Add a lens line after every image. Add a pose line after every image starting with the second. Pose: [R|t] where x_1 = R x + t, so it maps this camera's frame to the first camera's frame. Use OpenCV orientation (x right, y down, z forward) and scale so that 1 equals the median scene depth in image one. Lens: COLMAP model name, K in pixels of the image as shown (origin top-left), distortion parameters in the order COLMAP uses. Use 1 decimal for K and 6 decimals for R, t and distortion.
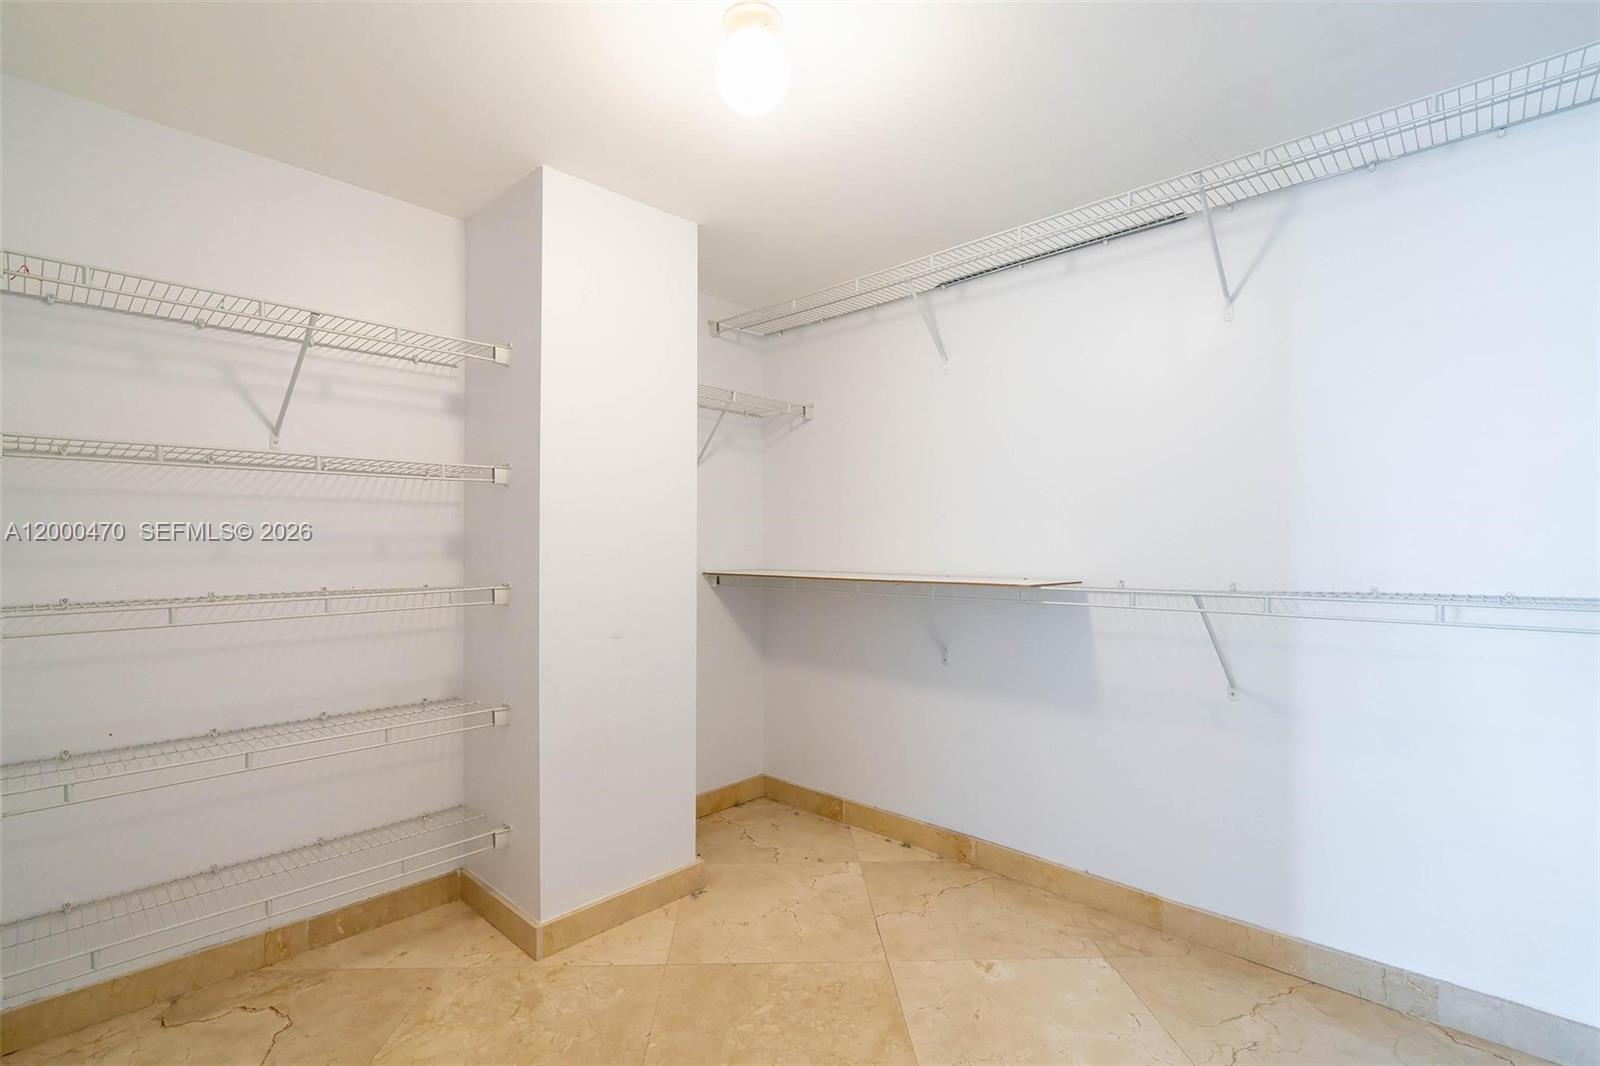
lens RADIAL K [[738.3, 0, 787.3], [0, 738.3, 536.2], [0, 0, 1]] dist [-0.010187, 0.003832]
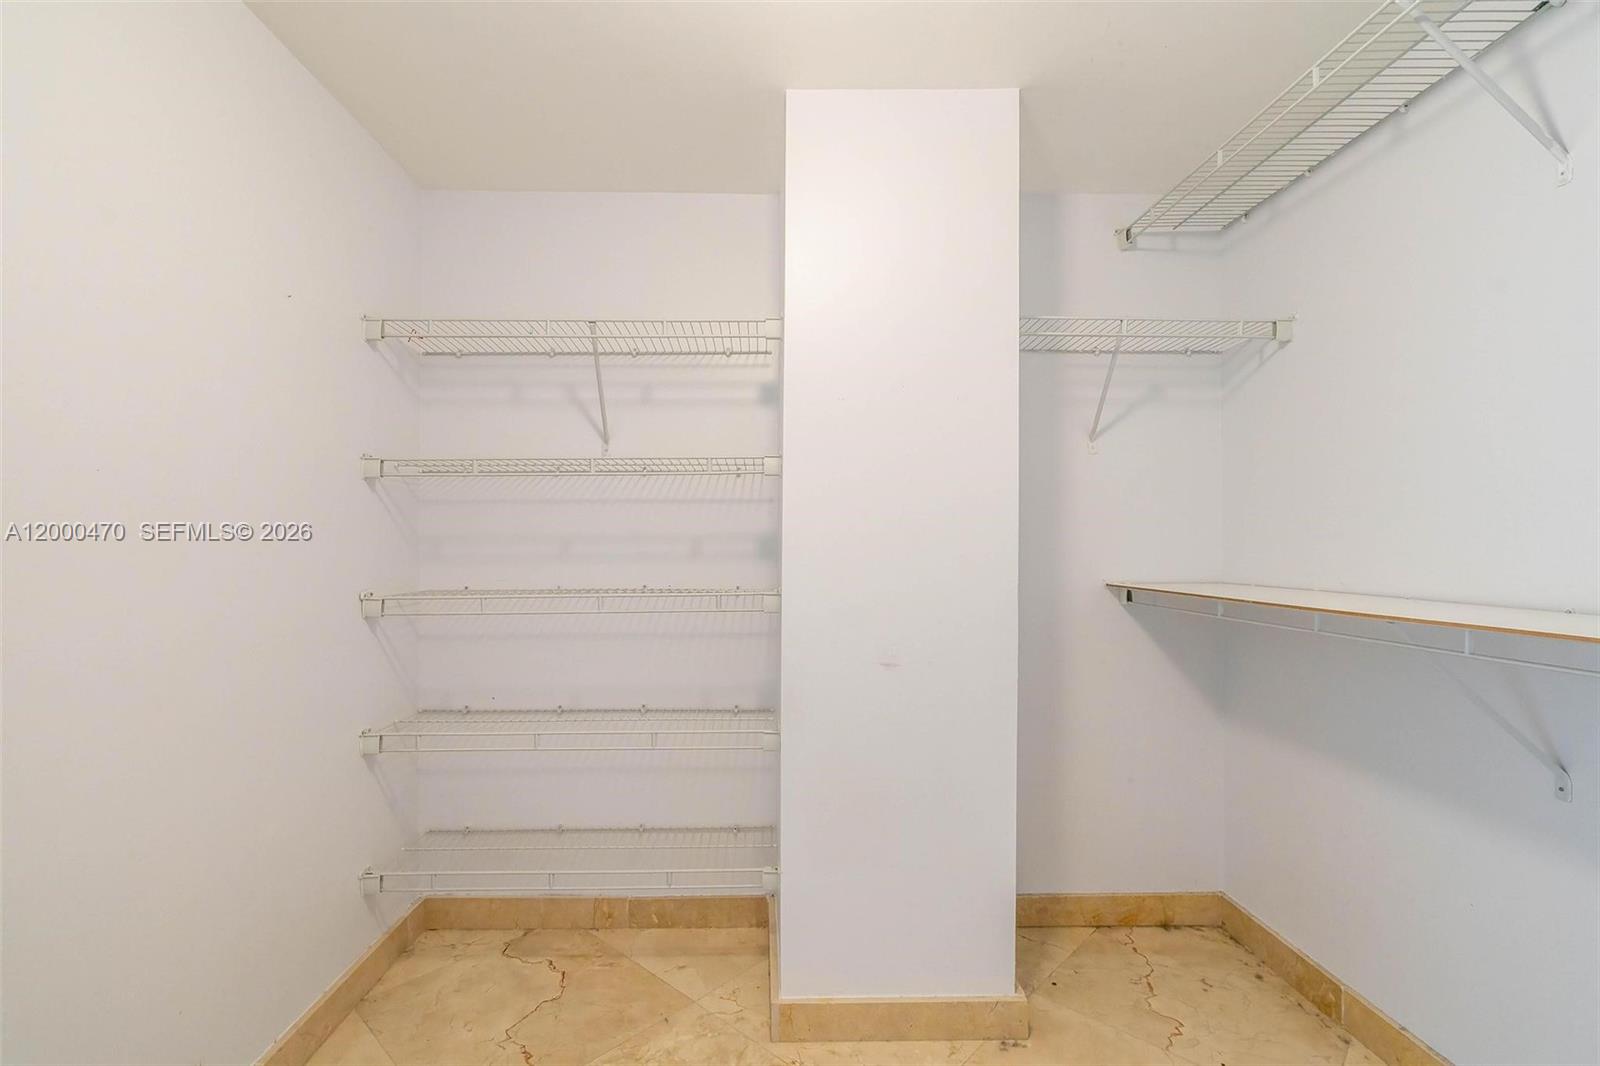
lens RADIAL K [[738.3, 0, 800.8], [0, 738.3, 536.6], [0, 0, 1]] dist [-0.010187, 0.003832]
pose [[0.700824, -0.004841, -0.713318, 0.256942], [0.006213, 0.999980, -0.000683, 0.002773], [0.713307, -0.003953, 0.700841, 0.399349]]
